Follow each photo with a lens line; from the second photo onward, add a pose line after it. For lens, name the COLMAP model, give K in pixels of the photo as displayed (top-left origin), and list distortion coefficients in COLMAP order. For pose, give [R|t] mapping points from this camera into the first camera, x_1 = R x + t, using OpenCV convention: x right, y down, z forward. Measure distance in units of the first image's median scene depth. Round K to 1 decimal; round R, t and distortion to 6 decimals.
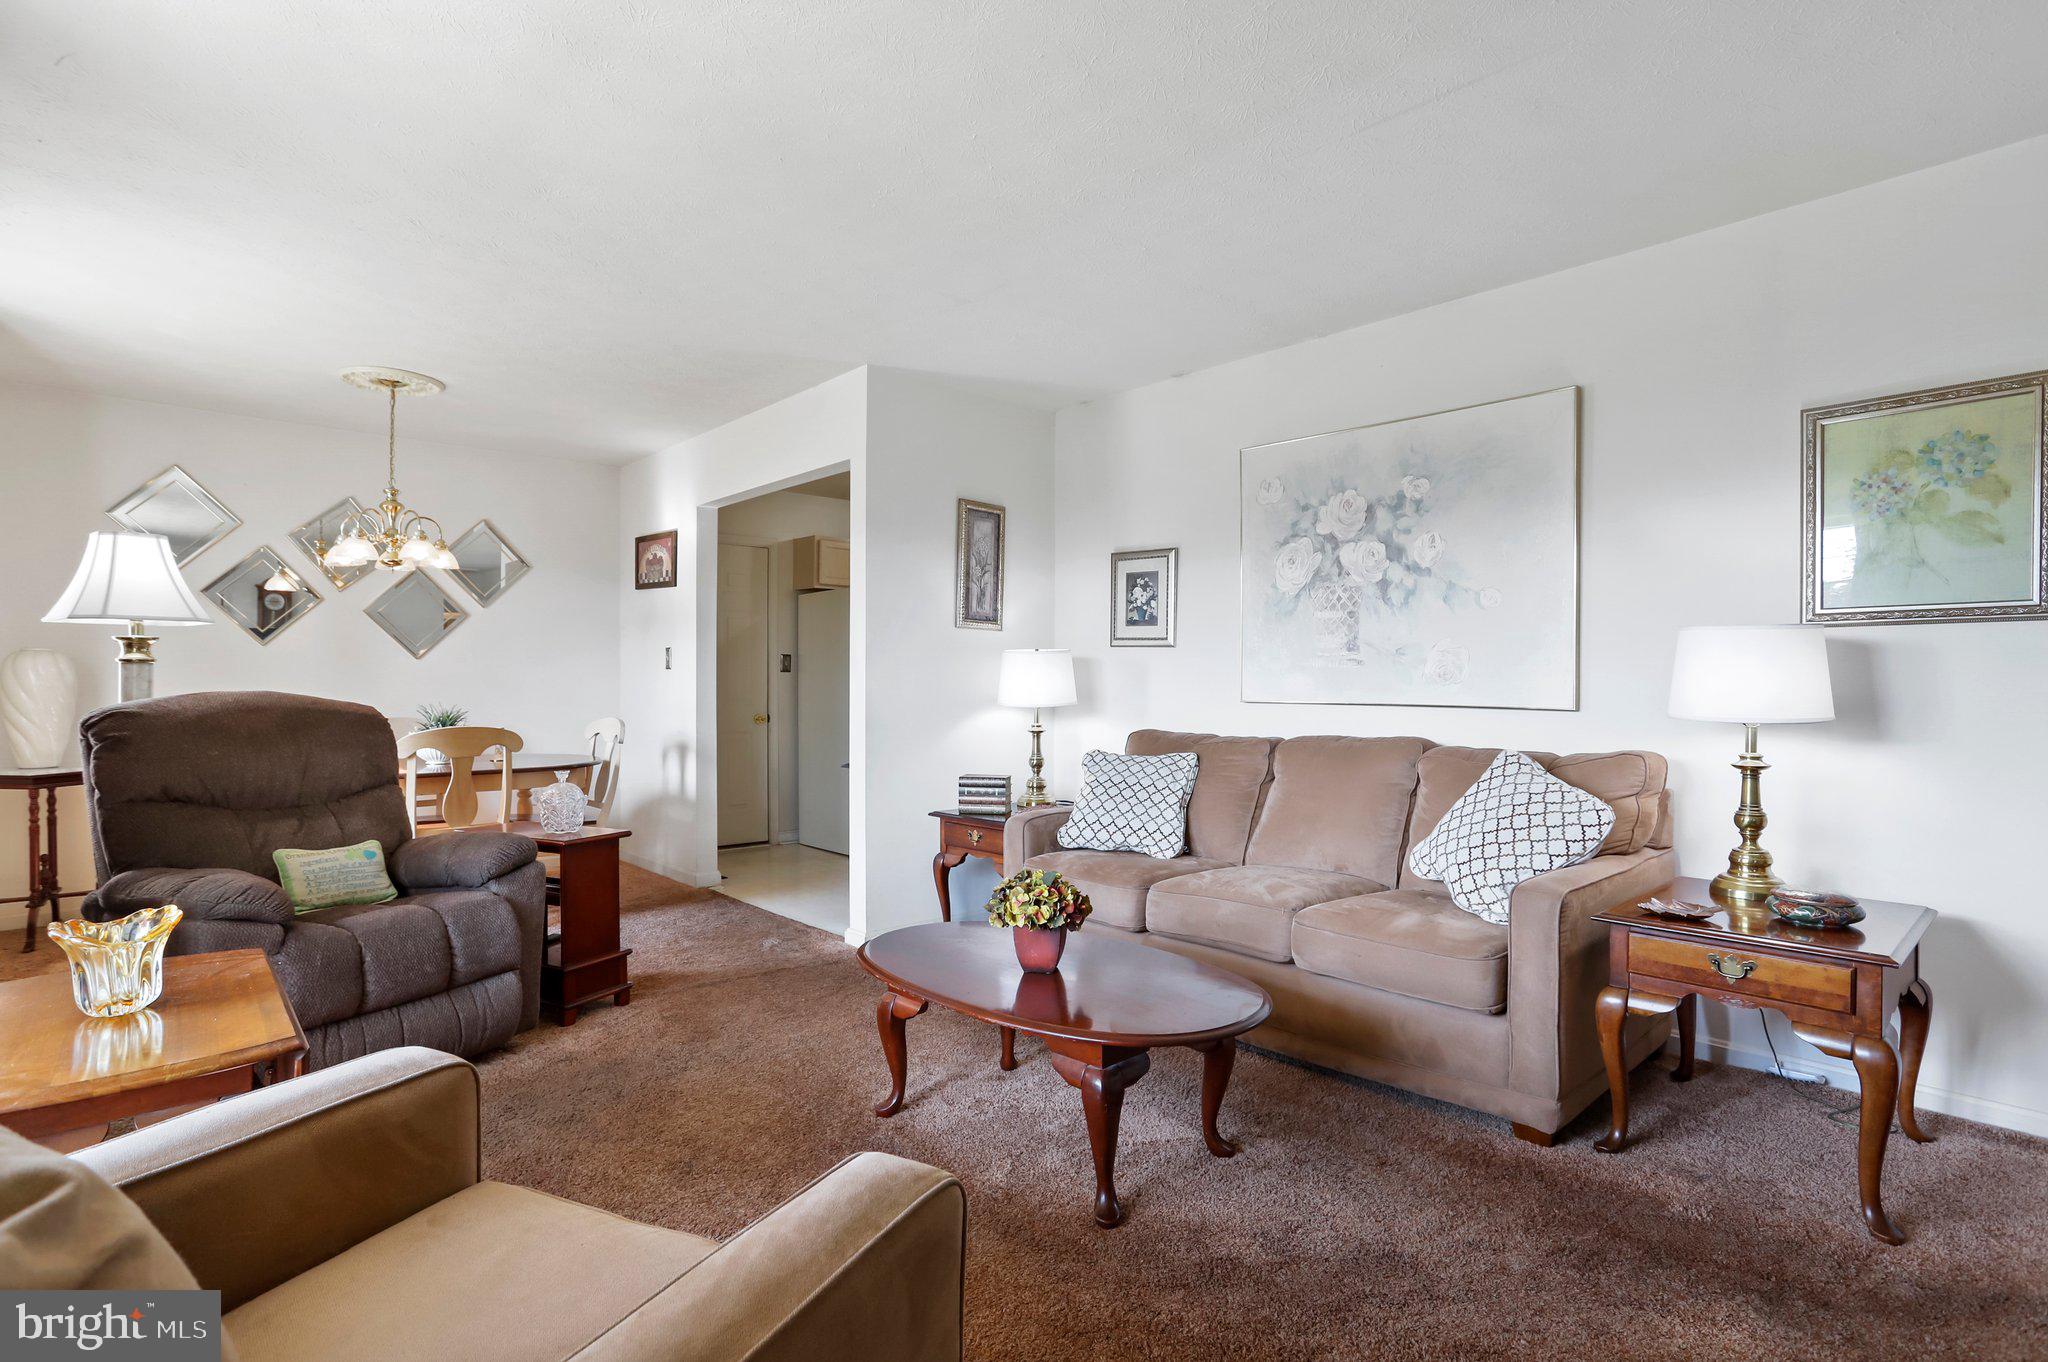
lens RADIAL K [[1015.6, 0, 1024.9], [0, 1015.6, 684.0], [0, 0, 1]] dist [-0.048779, 0.029075]
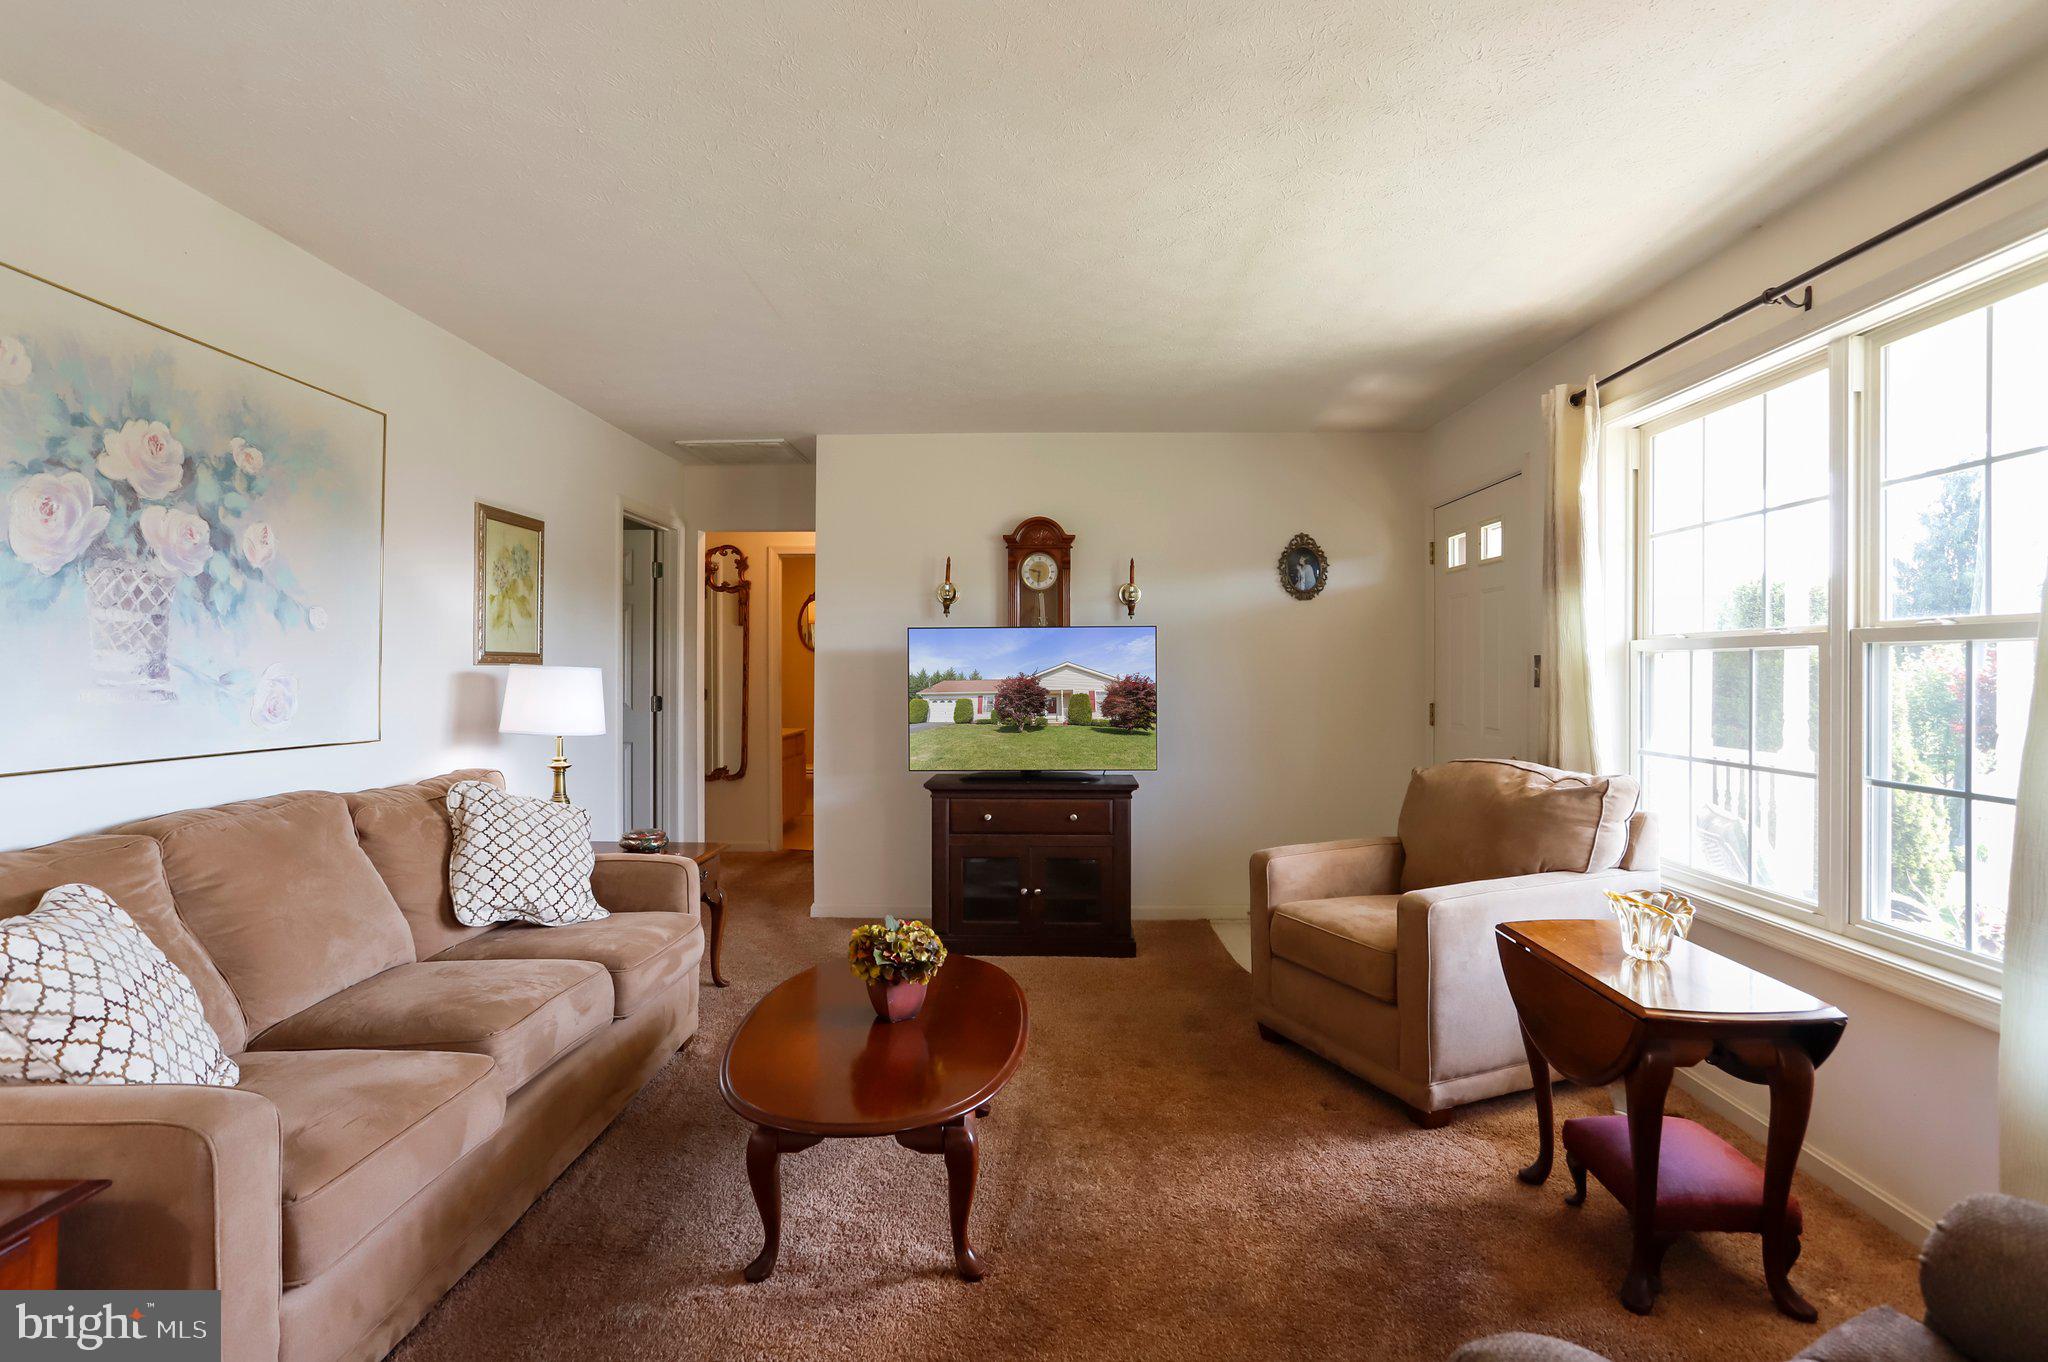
lens RADIAL K [[1015.6, 0, 1027.6], [0, 1015.6, 676.6], [0, 0, 1]] dist [-0.048779, 0.029075]
pose [[-0.726974, -0.007068, 0.686629, -0.504723], [-0.001862, 0.999964, 0.008322, -0.039823], [-0.686663, 0.004771, -0.726961, 1.088506]]
